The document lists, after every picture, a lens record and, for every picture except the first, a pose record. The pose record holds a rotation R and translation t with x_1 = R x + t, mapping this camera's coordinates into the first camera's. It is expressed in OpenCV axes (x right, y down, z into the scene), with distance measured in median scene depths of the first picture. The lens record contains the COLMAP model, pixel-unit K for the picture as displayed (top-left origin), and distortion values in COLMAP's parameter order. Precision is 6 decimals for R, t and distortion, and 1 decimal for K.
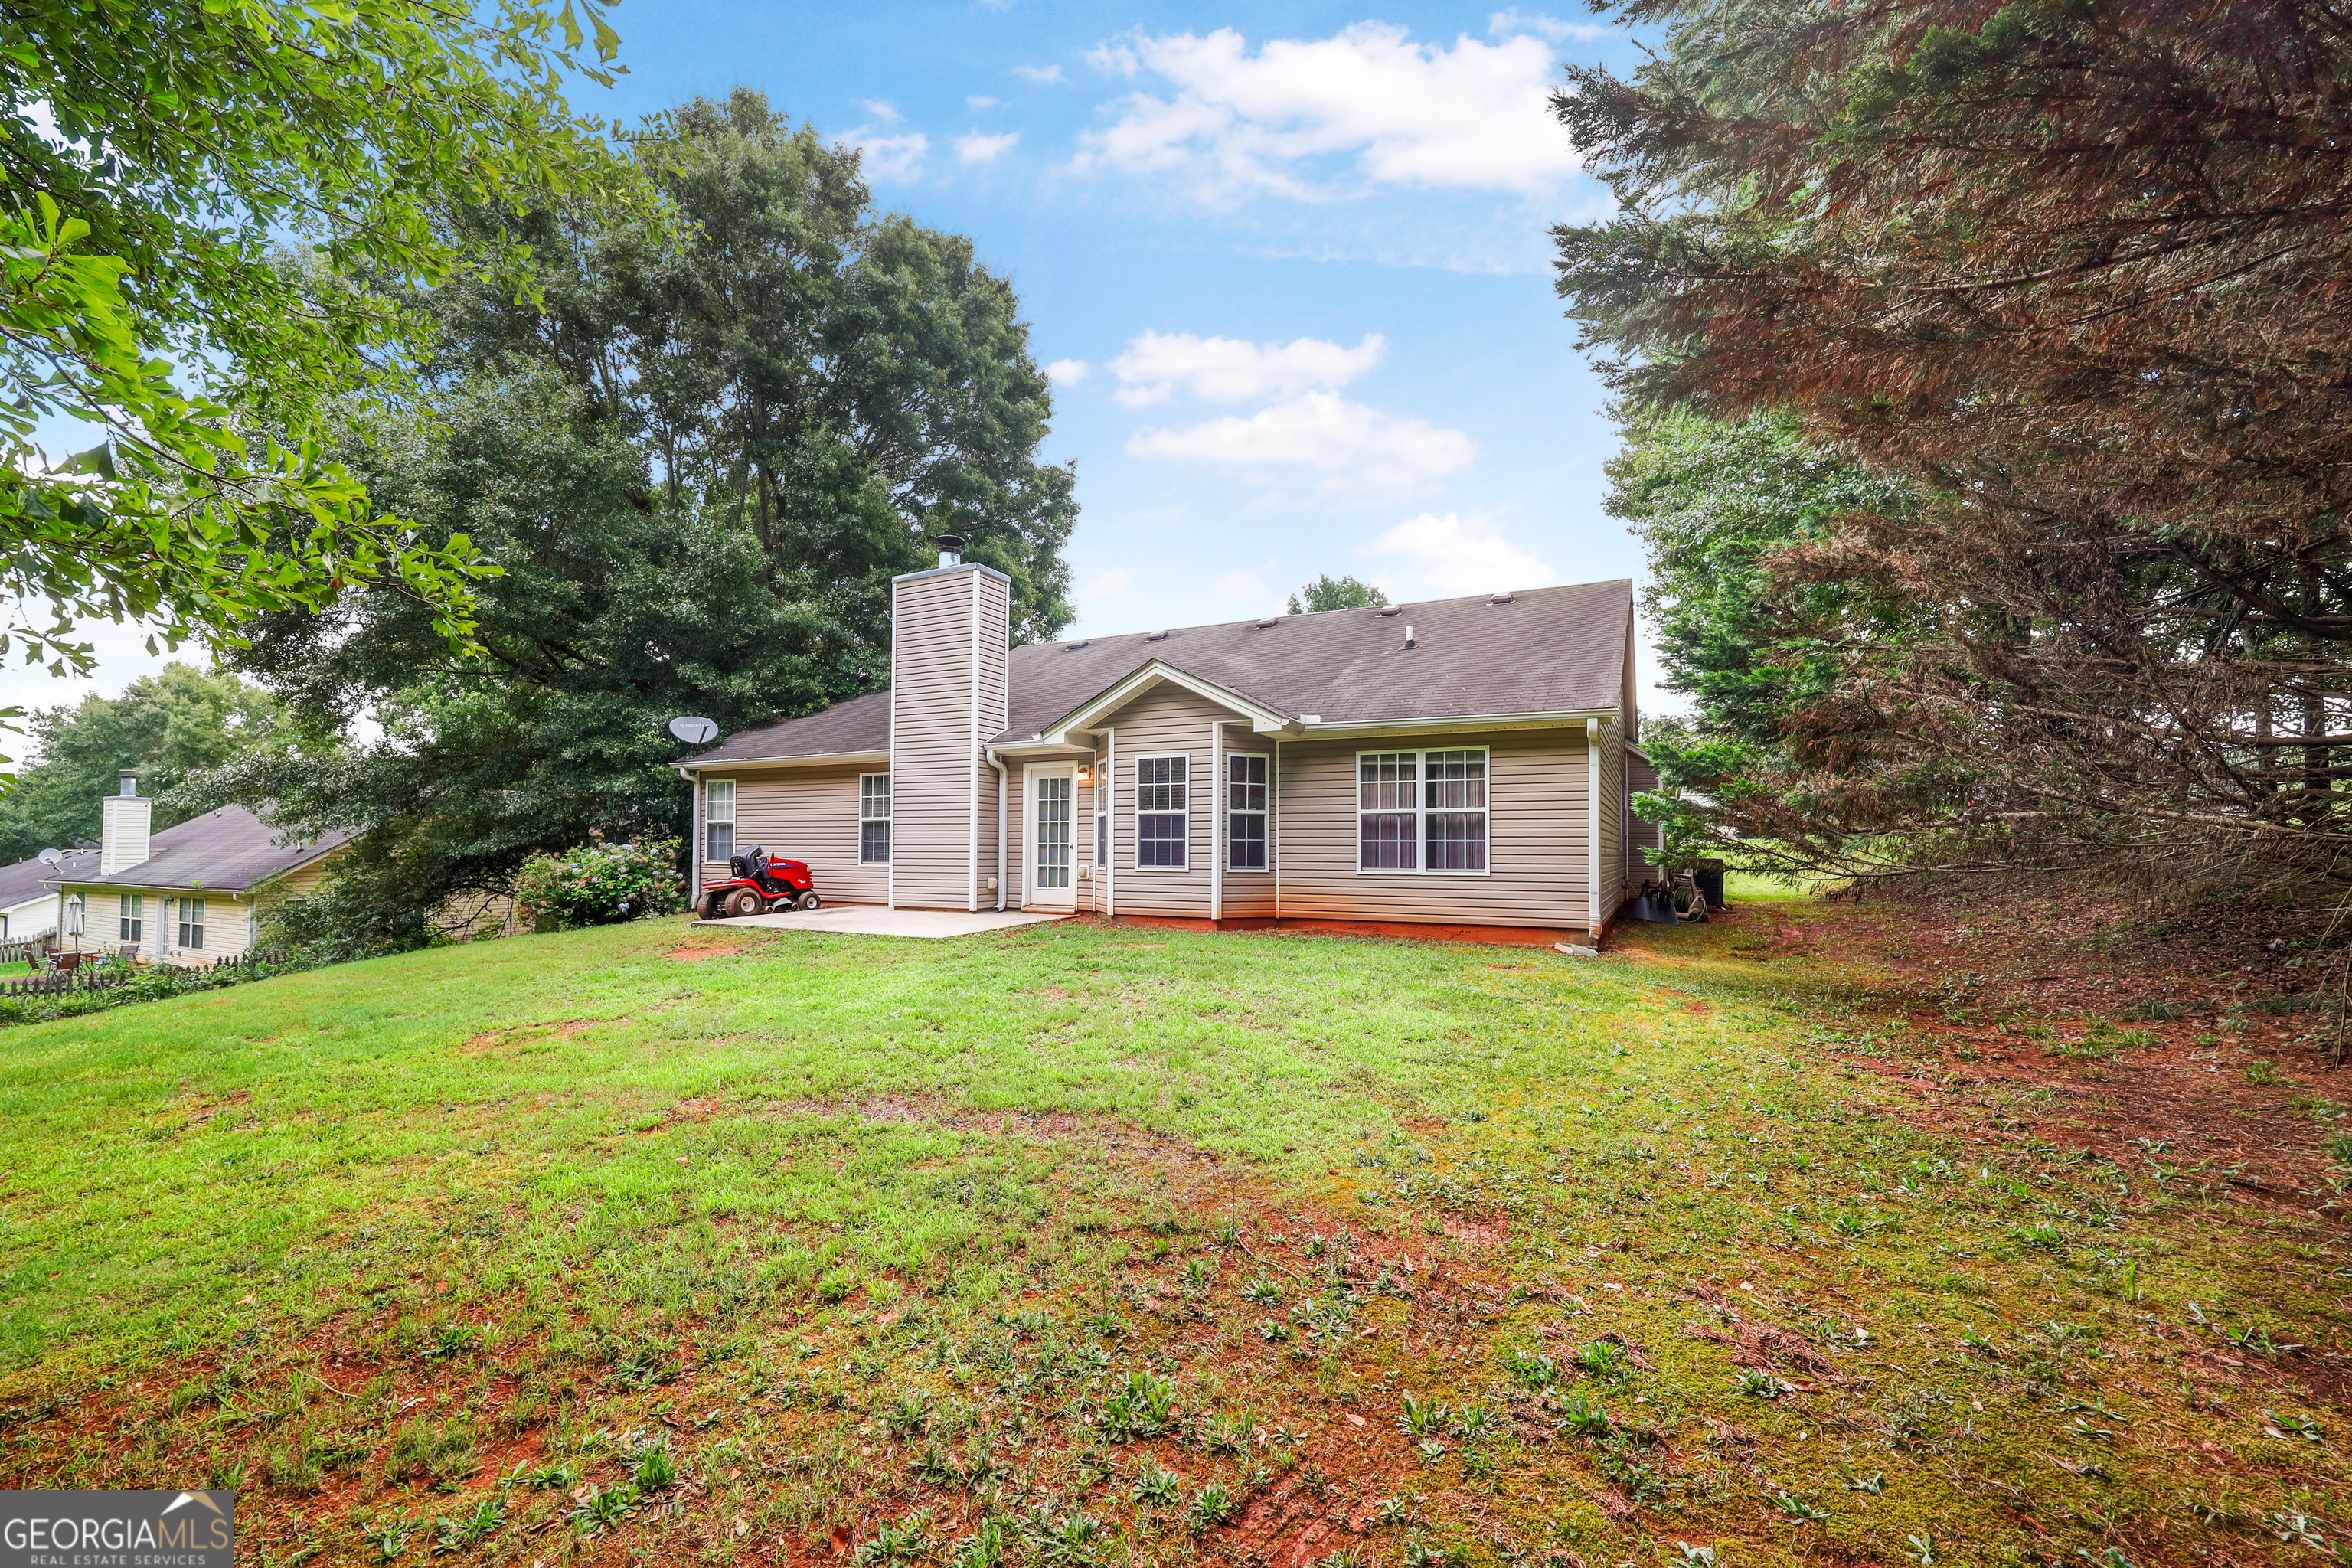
lens RADIAL K [[958.5, 0, 1162.5], [0, 958.5, 831.8], [0, 0, 1]] dist [0.004430, 0.000009]
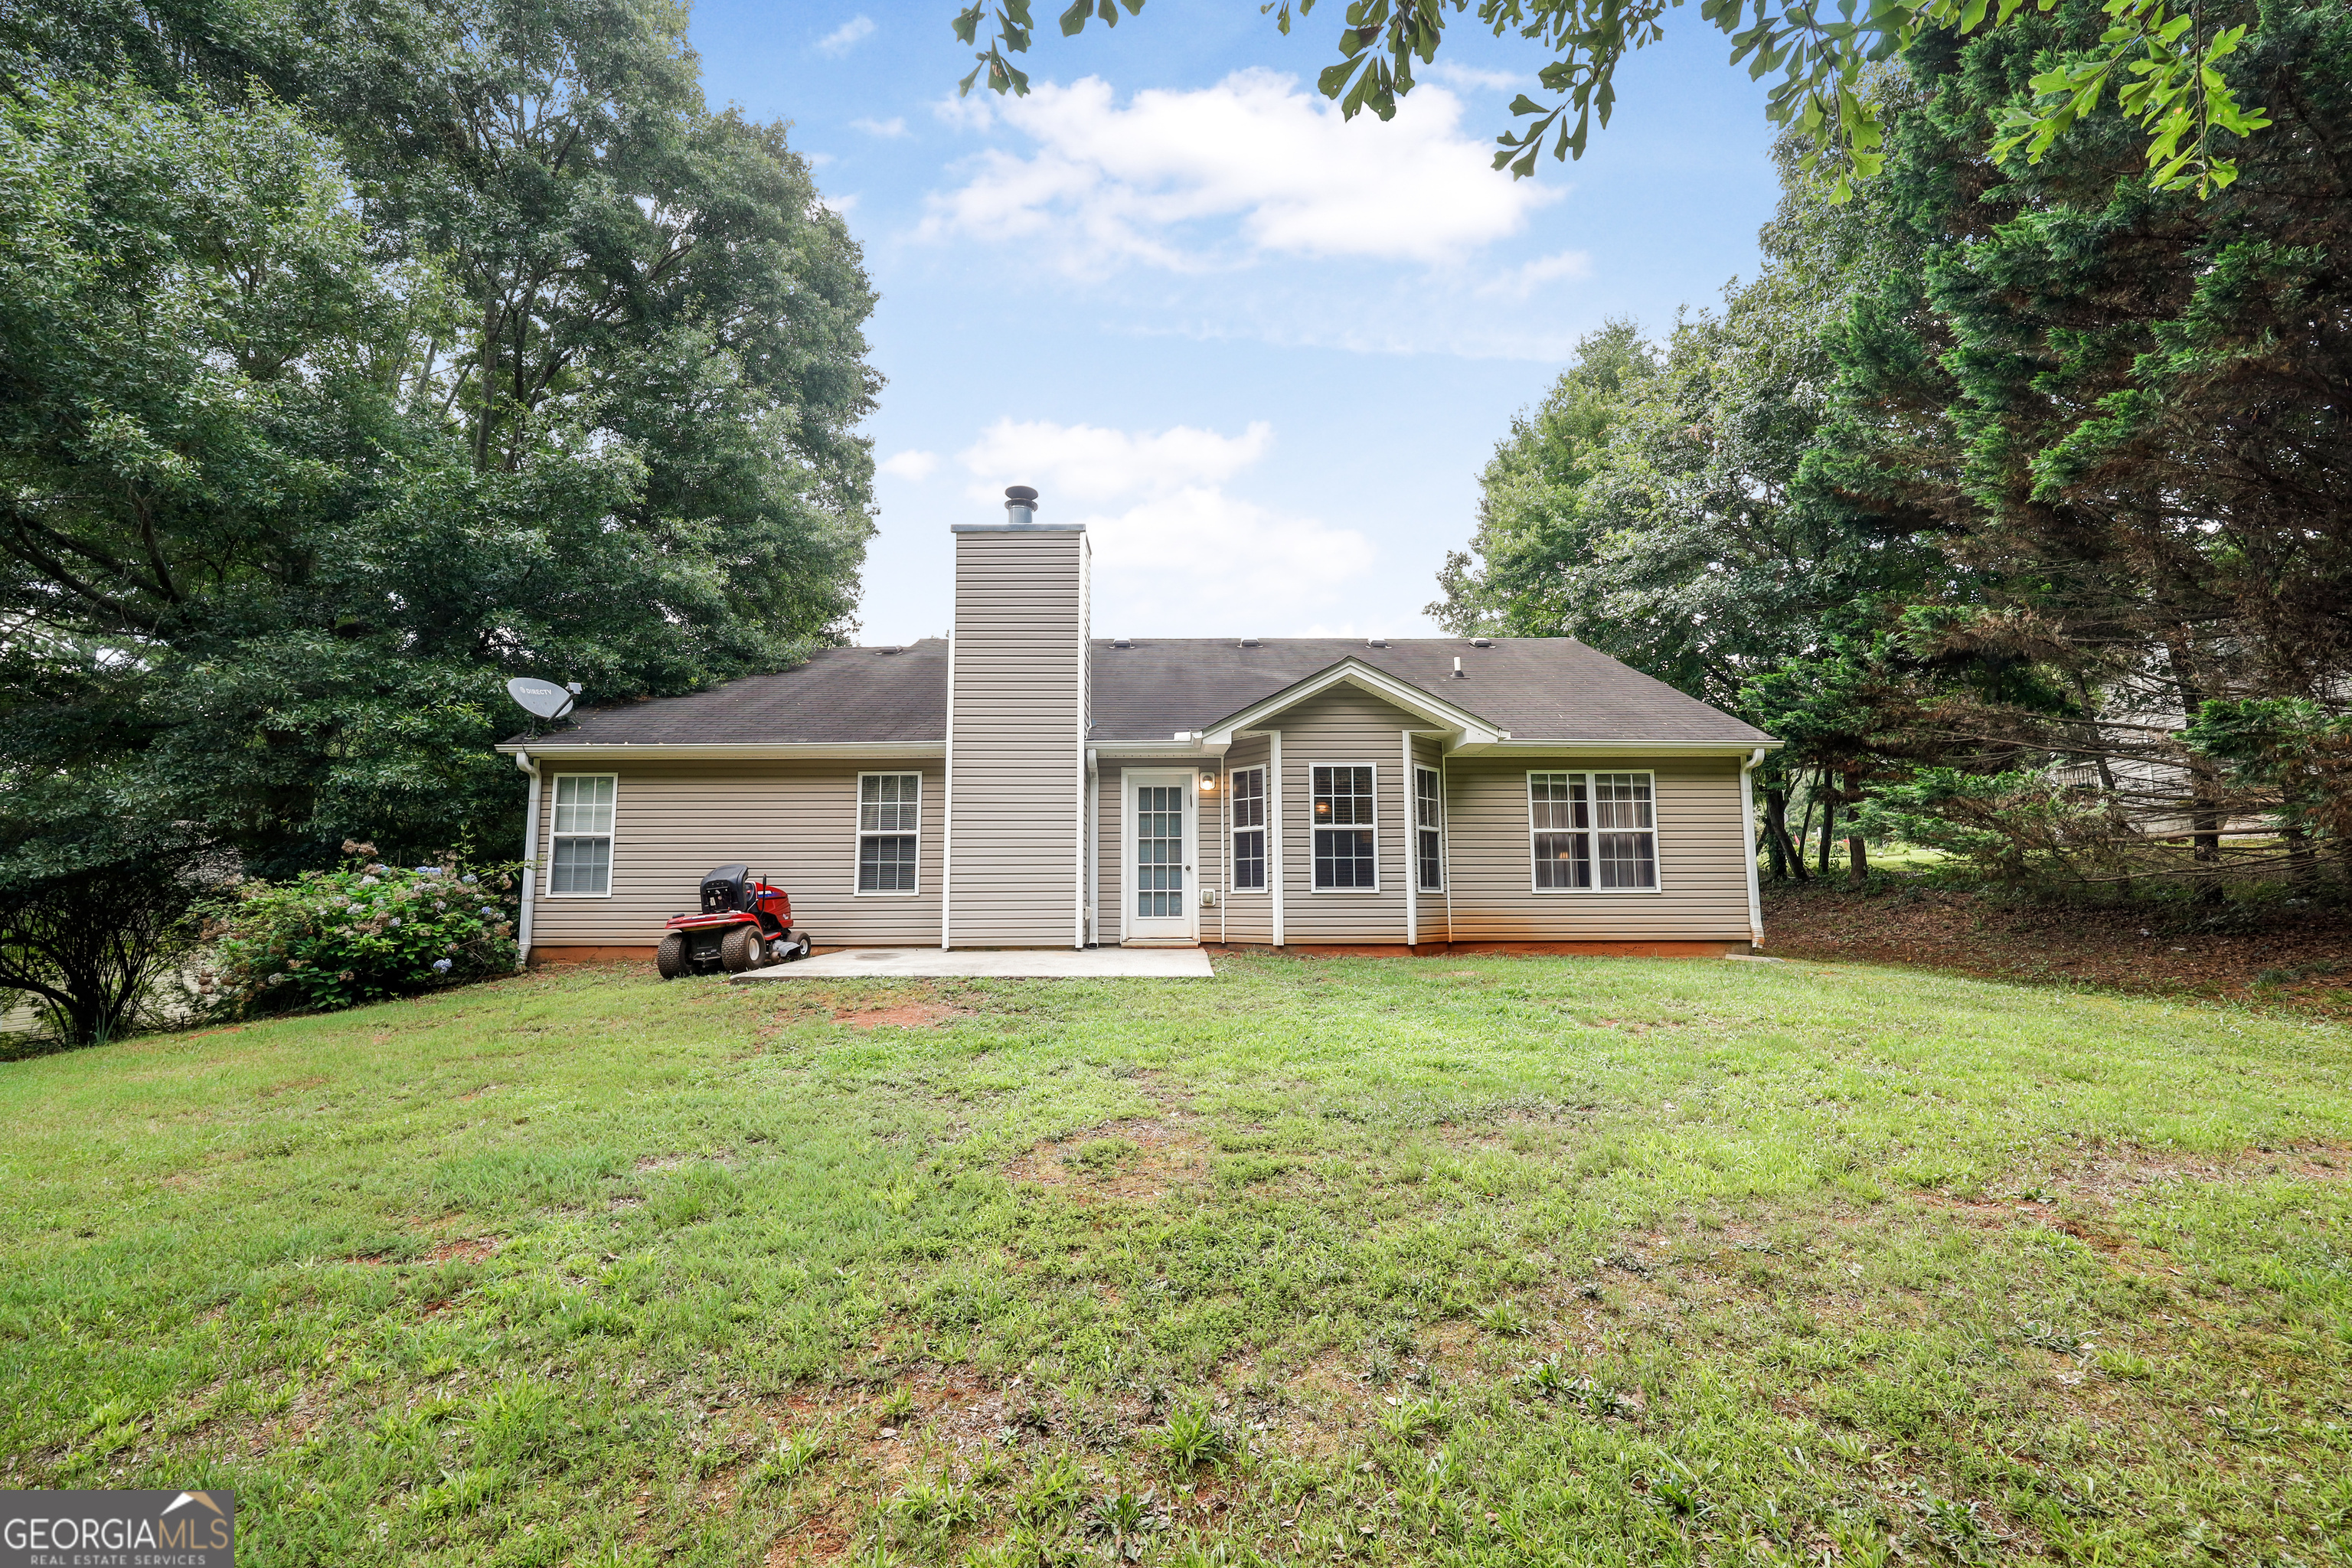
lens RADIAL K [[958.5, 0, 1181.3], [0, 958.5, 773.9], [0, 0, 1]] dist [0.004430, 0.000009]
pose [[0.886736, 0.051102, 0.459442, -0.545582], [-0.001365, 0.994156, -0.107942, 0.027067], [-0.462274, 0.095089, 0.881624, 0.269619]]
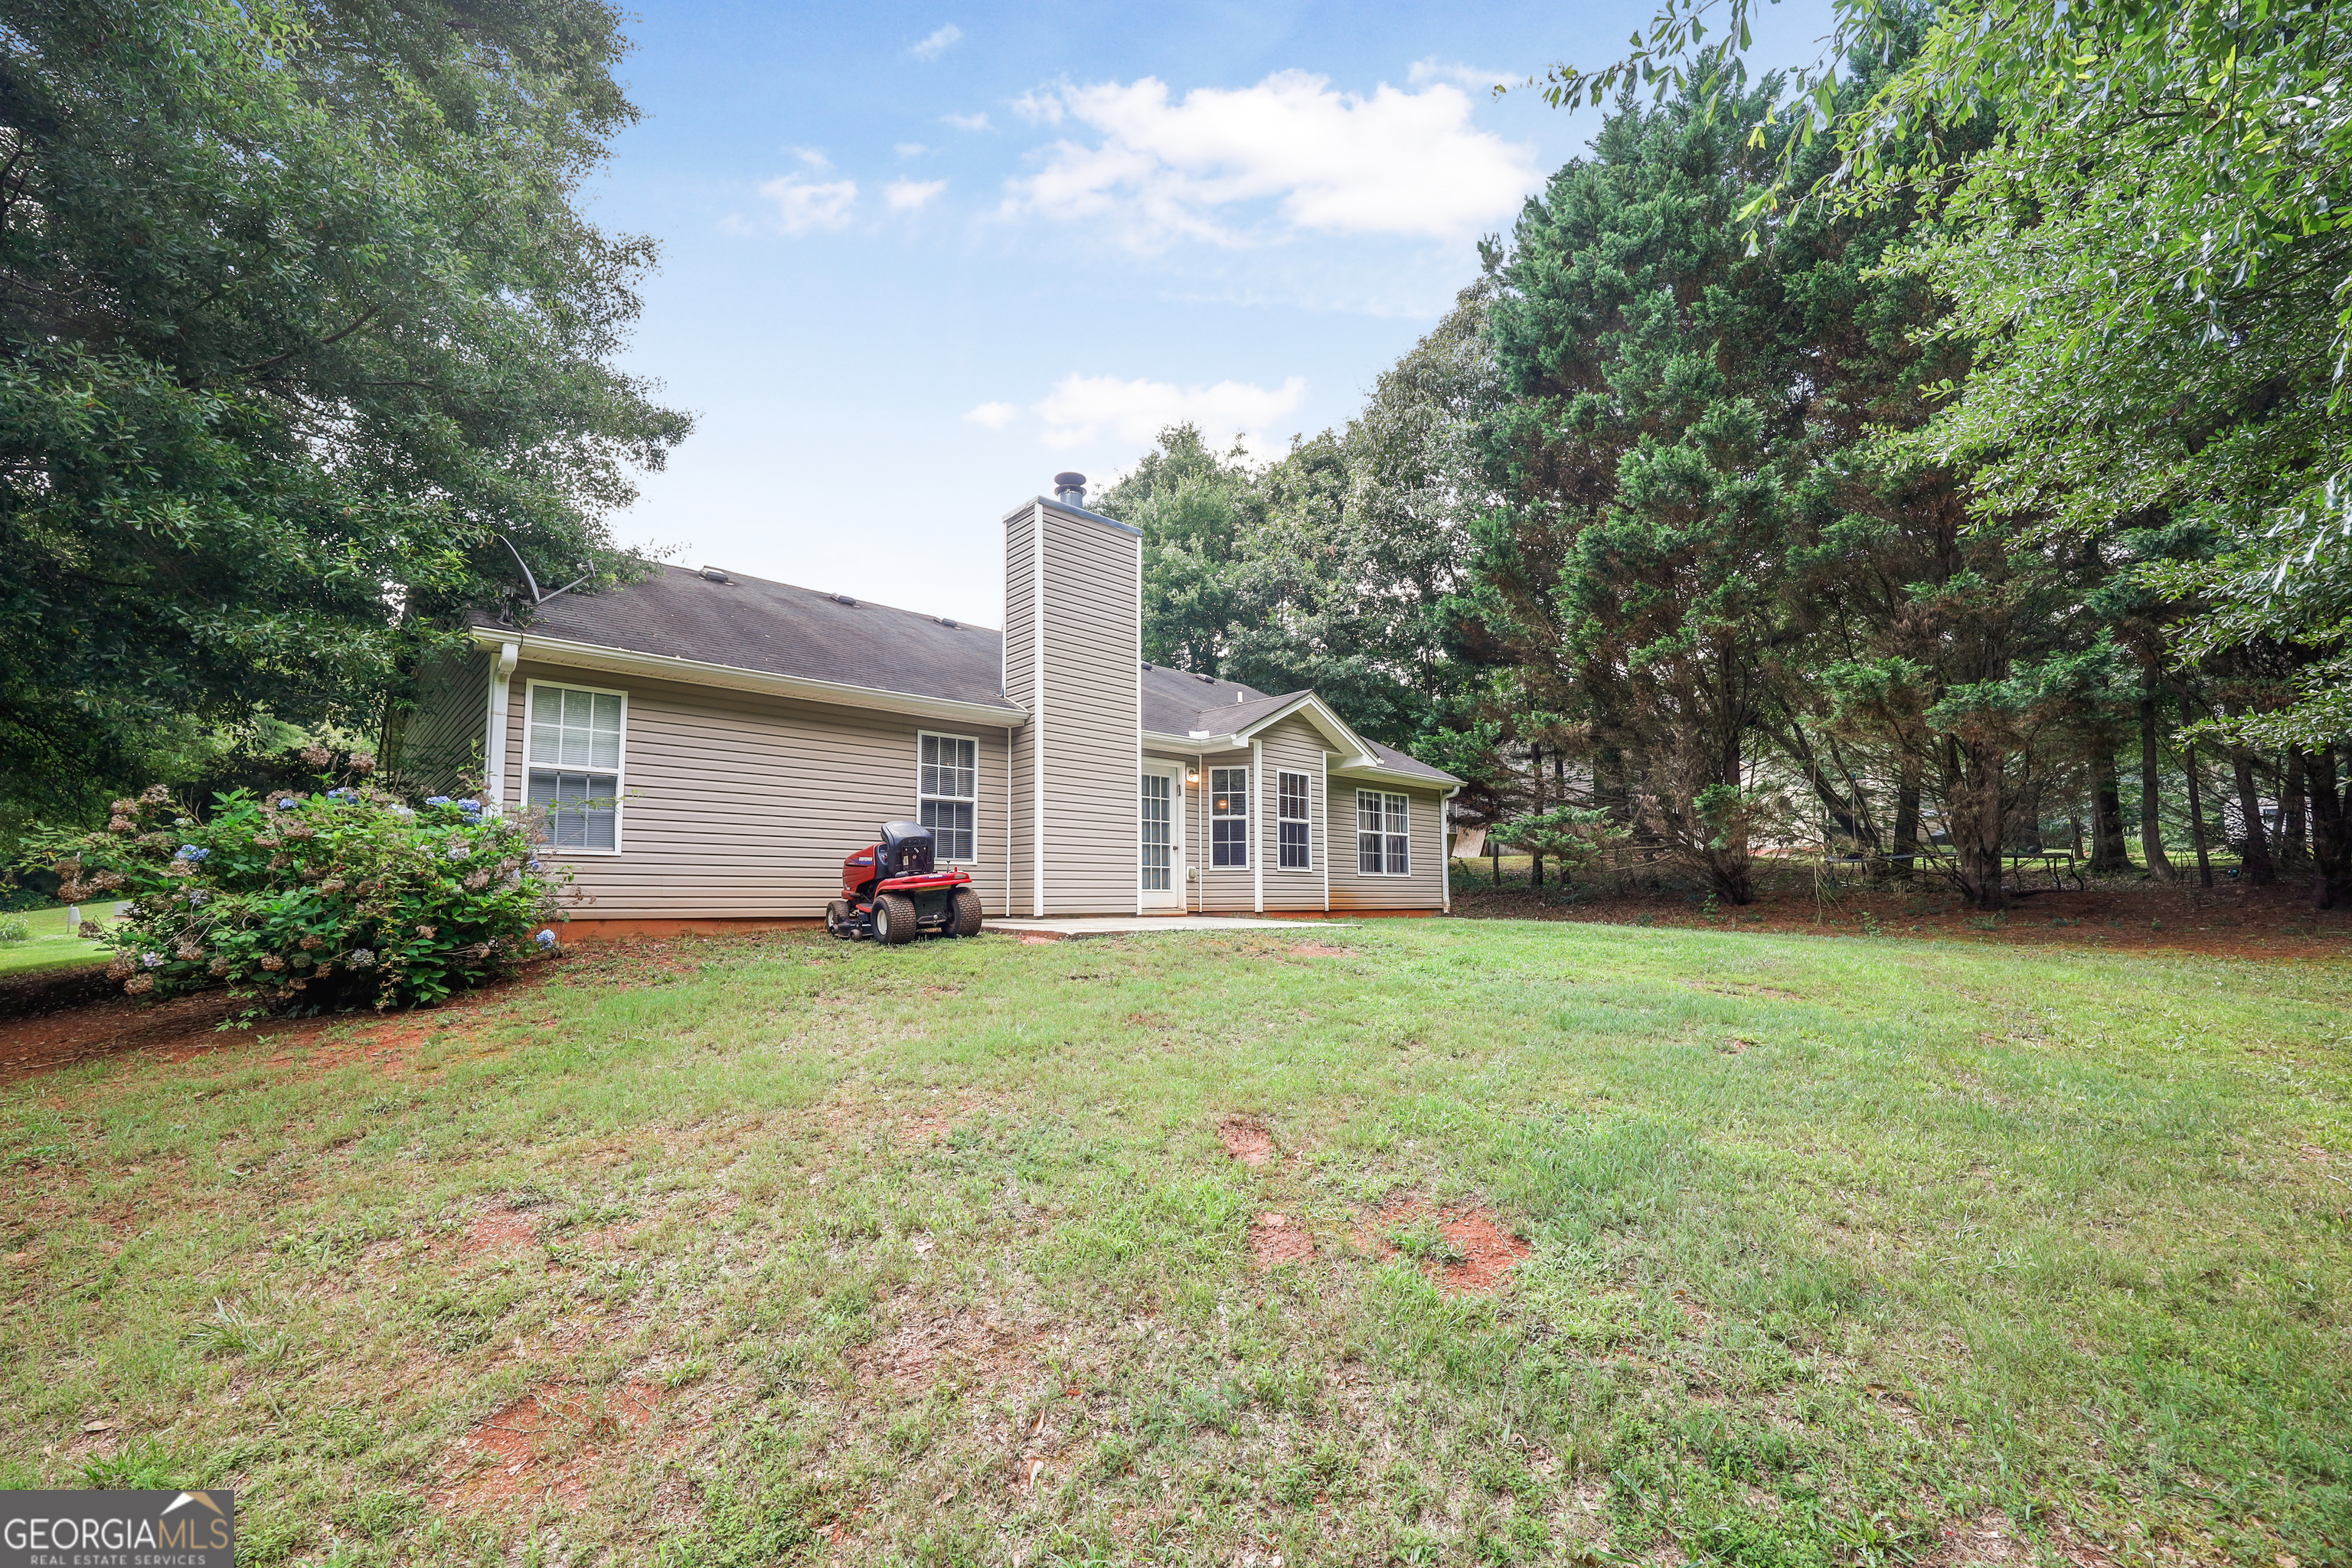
lens RADIAL K [[958.5, 0, 1176.7], [0, 958.5, 804.2], [0, 0, 1]] dist [0.004430, 0.000009]
pose [[0.334826, 0.090970, 0.937878, -1.125478], [-0.013024, 0.995681, -0.091927, 0.067656], [-0.942190, 0.018565, 0.334565, 0.737149]]
